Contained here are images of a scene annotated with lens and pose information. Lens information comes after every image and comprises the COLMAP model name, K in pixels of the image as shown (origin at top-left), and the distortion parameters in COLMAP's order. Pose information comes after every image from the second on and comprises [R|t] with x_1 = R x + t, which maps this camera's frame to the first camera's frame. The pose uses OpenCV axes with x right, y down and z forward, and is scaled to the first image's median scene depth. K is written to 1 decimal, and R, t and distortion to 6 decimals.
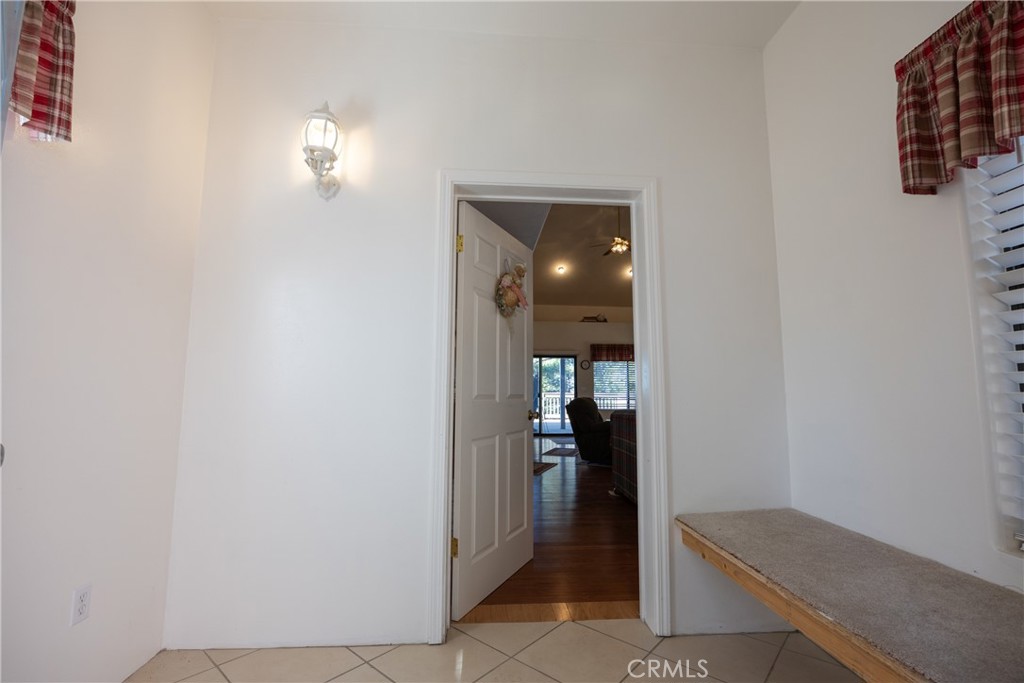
lens RADIAL K [[480.6, 0, 512.5], [0, 480.6, 343.3], [0, 0, 1]] dist [-0.001623, -0.000079]
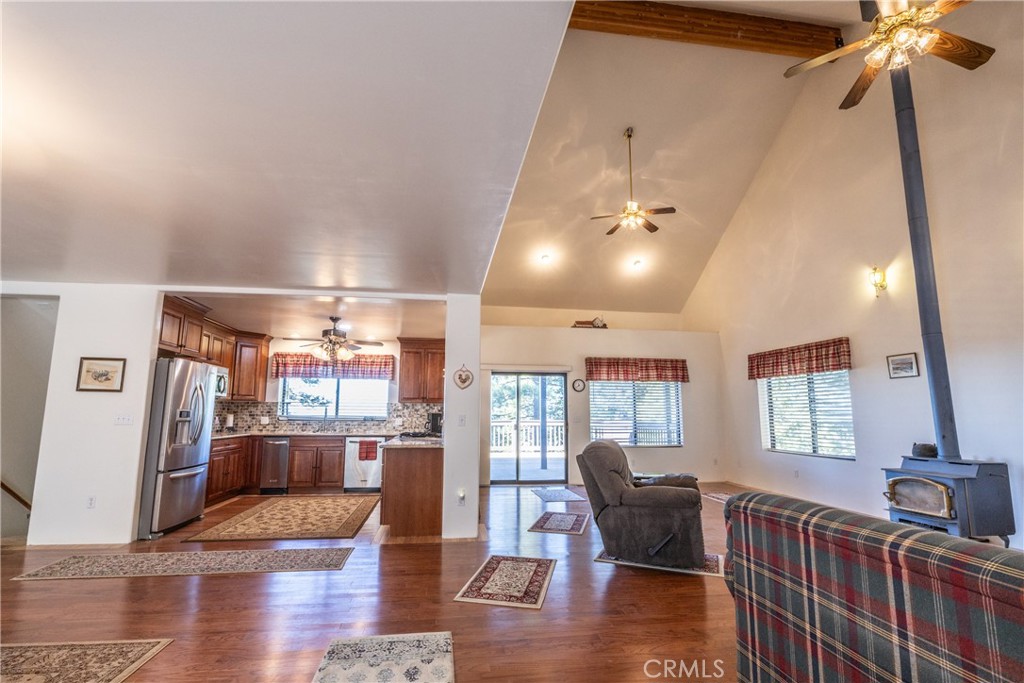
lens RADIAL K [[480.6, 0, 507.3], [0, 480.6, 345.1], [0, 0, 1]] dist [-0.001623, -0.000079]
pose [[0.998702, 0.007749, 0.050337, 0.004760], [-0.006324, 0.999576, -0.028414, 0.004277], [-0.050536, 0.028059, 0.998328, 0.268414]]
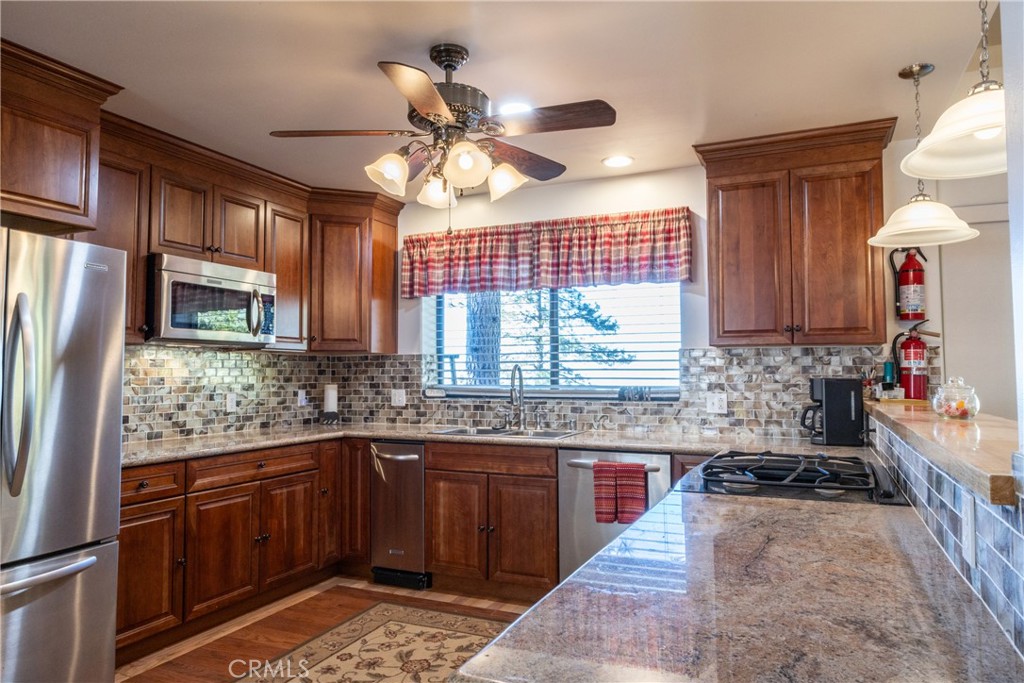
lens RADIAL K [[669.1, 0, 508.5], [0, 669.1, 343.9], [0, 0, 1]] dist [-0.006500, -0.000289]
pose [[0.874303, -0.031867, -0.484333, -0.047297], [0.065140, 0.996519, 0.052022, 0.044532], [0.480989, -0.077033, 0.873336, 0.648933]]
